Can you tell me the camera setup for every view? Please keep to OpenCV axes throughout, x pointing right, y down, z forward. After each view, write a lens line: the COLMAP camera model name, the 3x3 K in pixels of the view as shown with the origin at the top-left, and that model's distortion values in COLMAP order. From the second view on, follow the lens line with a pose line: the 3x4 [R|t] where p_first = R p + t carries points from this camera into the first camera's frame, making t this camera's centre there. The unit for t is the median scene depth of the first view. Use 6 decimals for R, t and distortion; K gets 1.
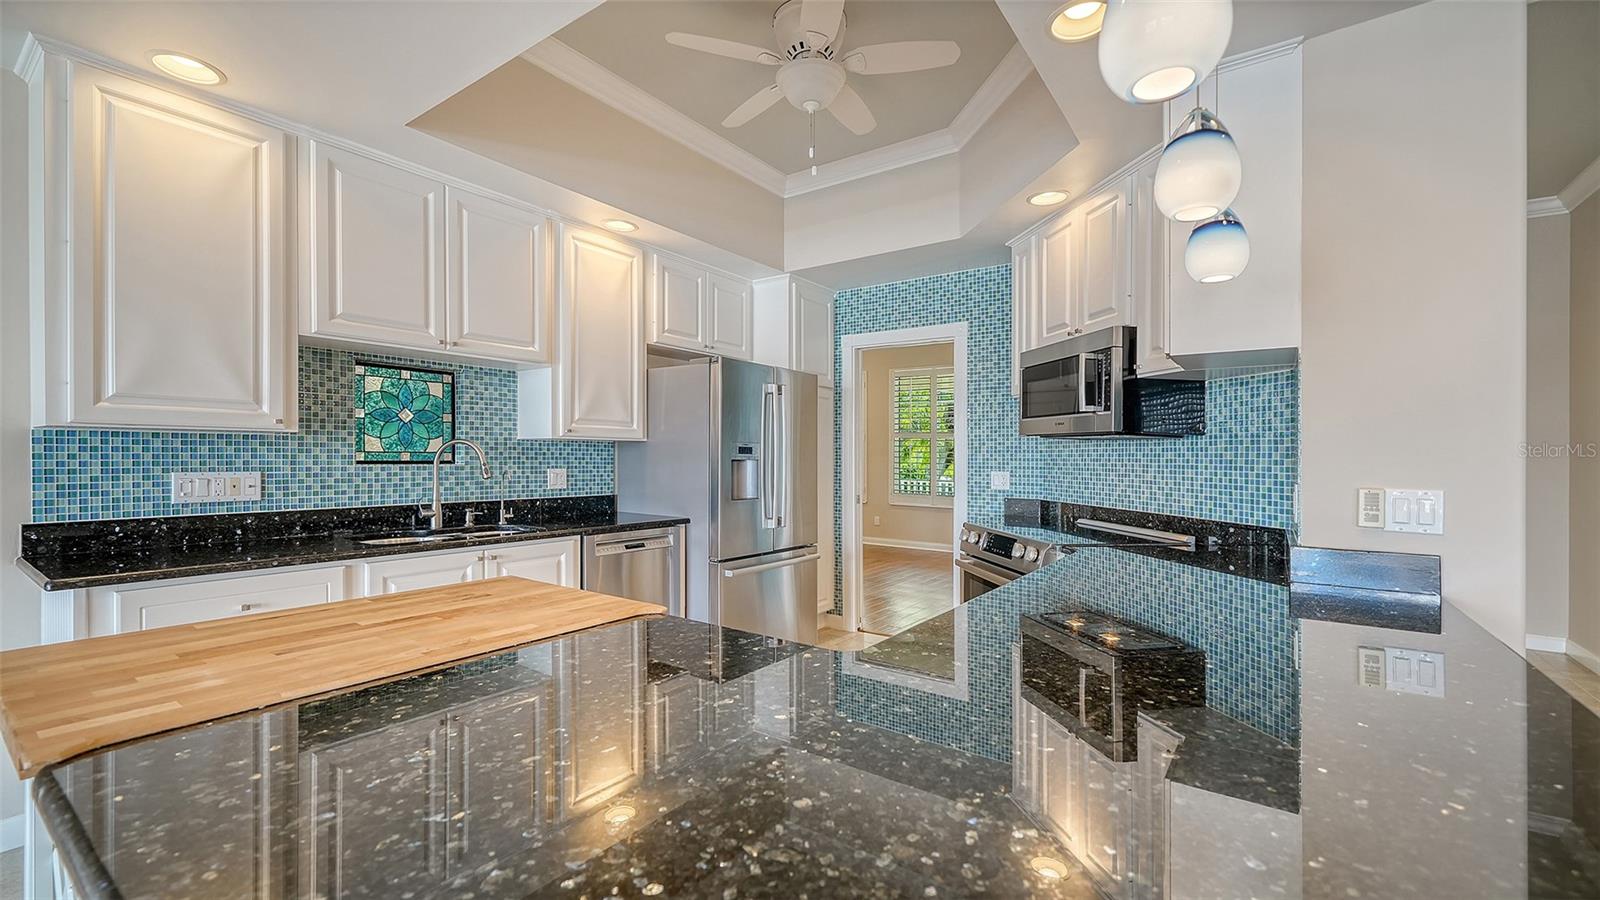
lens RADIAL K [[657.6, 0, 790.4], [0, 657.6, 460.0], [0, 0, 1]] dist [0.001843, 0.000057]
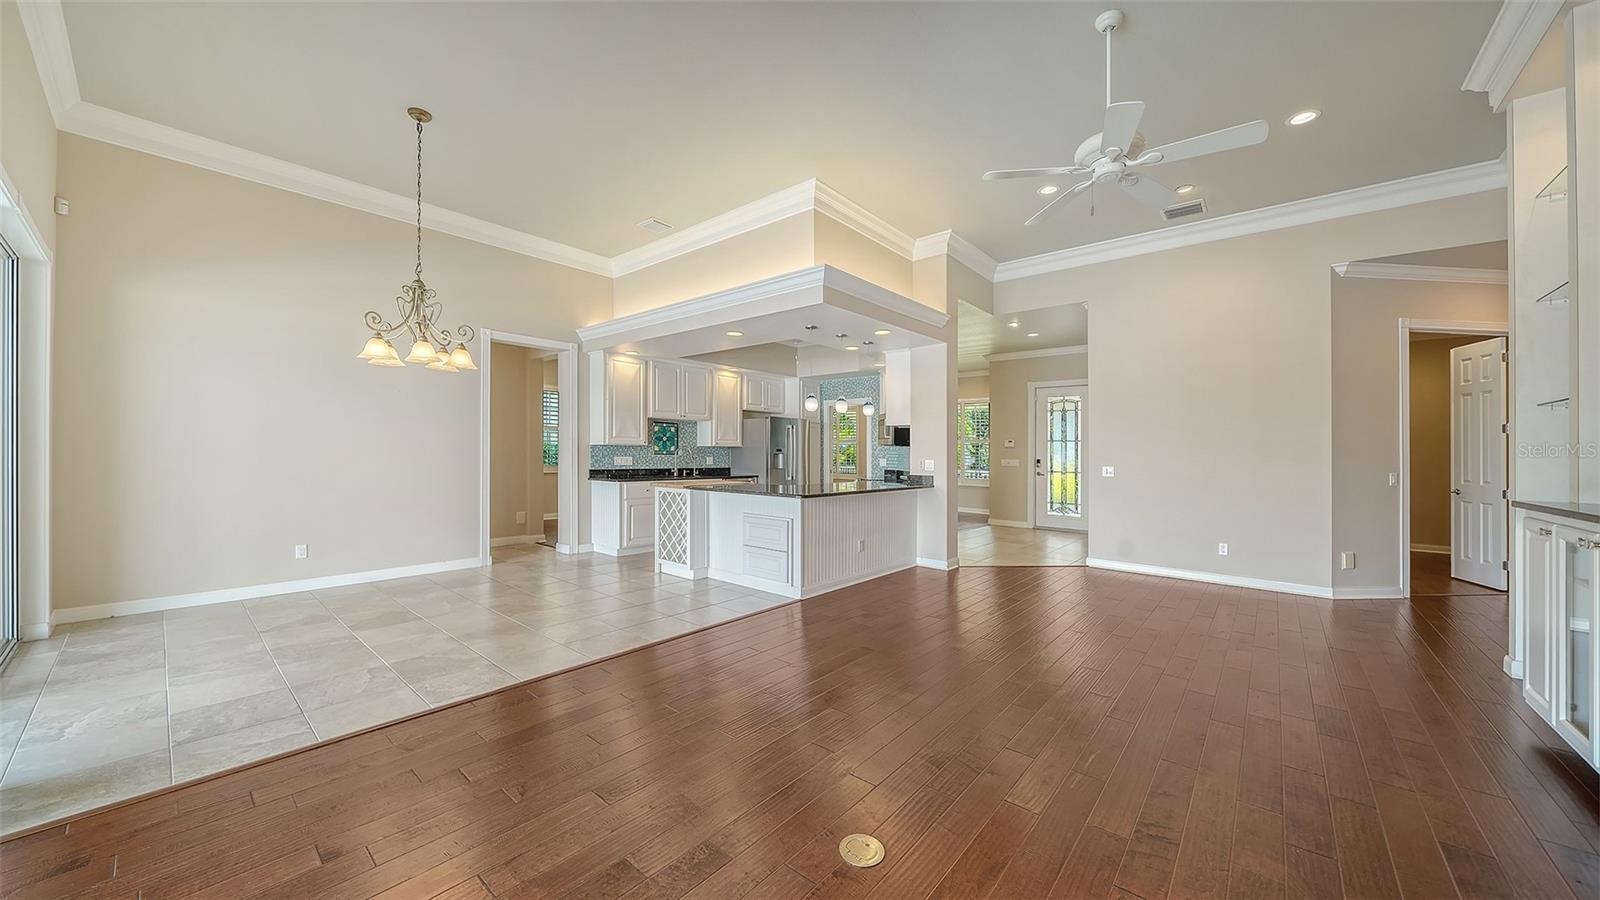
lens RADIAL K [[556.0, 0, 789.1], [0, 556.0, 449.4], [0, 0, 1]] dist [-0.000182, 0.000013]
pose [[0.995594, 0.000791, -0.093765, 0.207226], [-0.002172, 0.999891, -0.014620, 0.015954], [0.093743, 0.014759, 0.995487, -1.404477]]
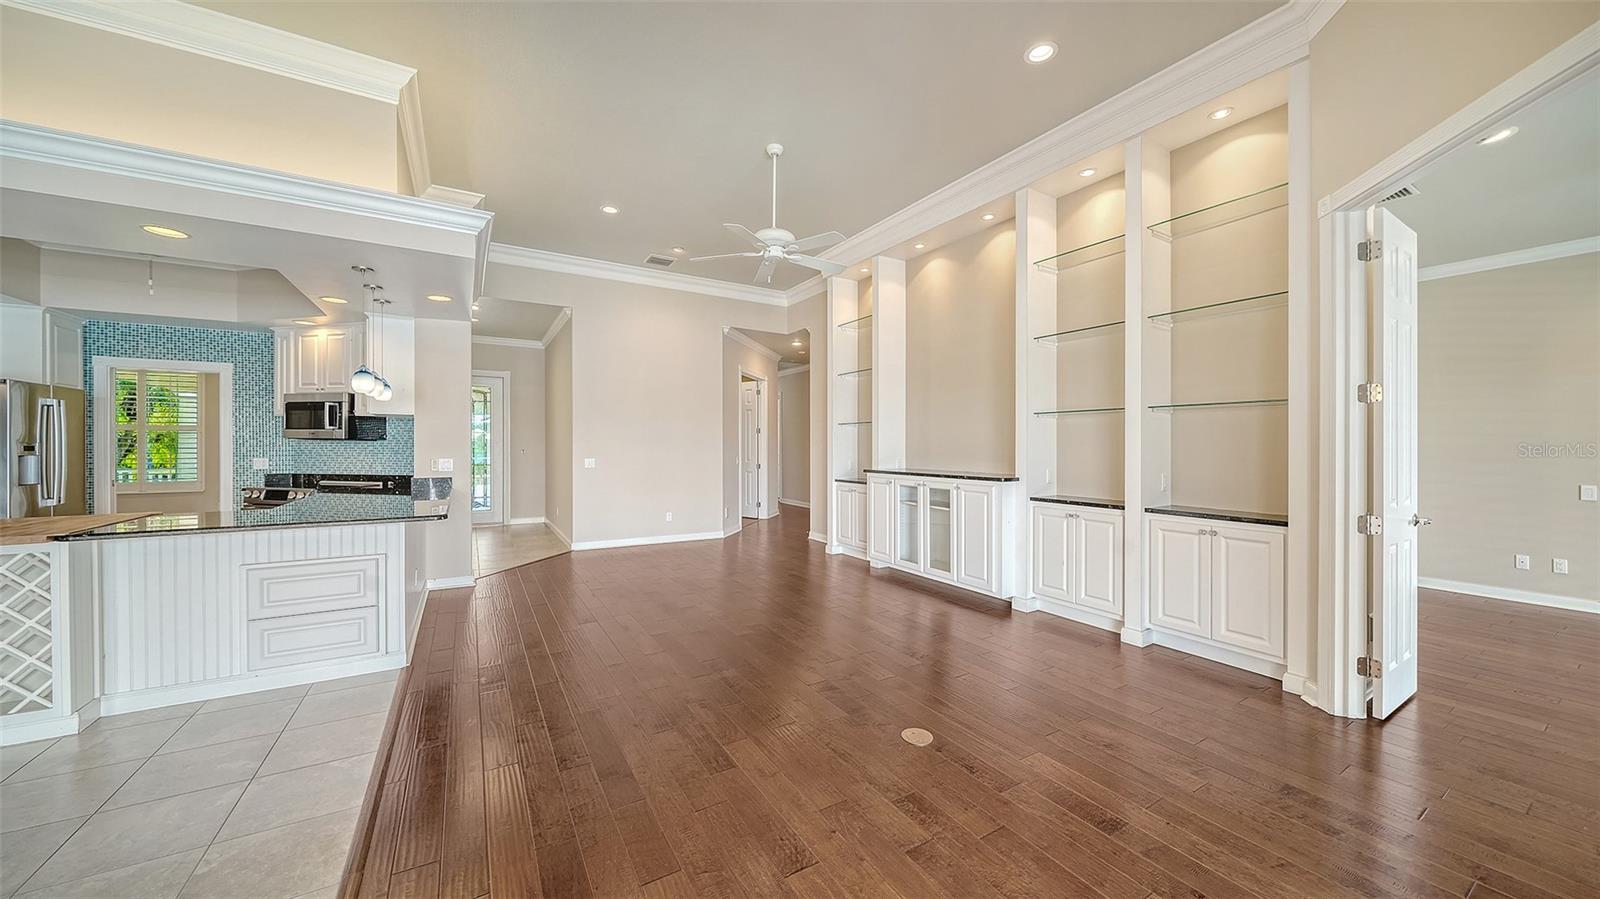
lens RADIAL K [[559.5, 0, 803.9], [0, 559.5, 438.9], [0, 0, 1]] dist [-0.006304, -0.000031]
pose [[0.387789, -0.000696, 0.921748, -0.555616], [0.007848, 0.999966, -0.002547, -0.020403], [-0.921715, 0.008222, 0.387781, -1.011257]]
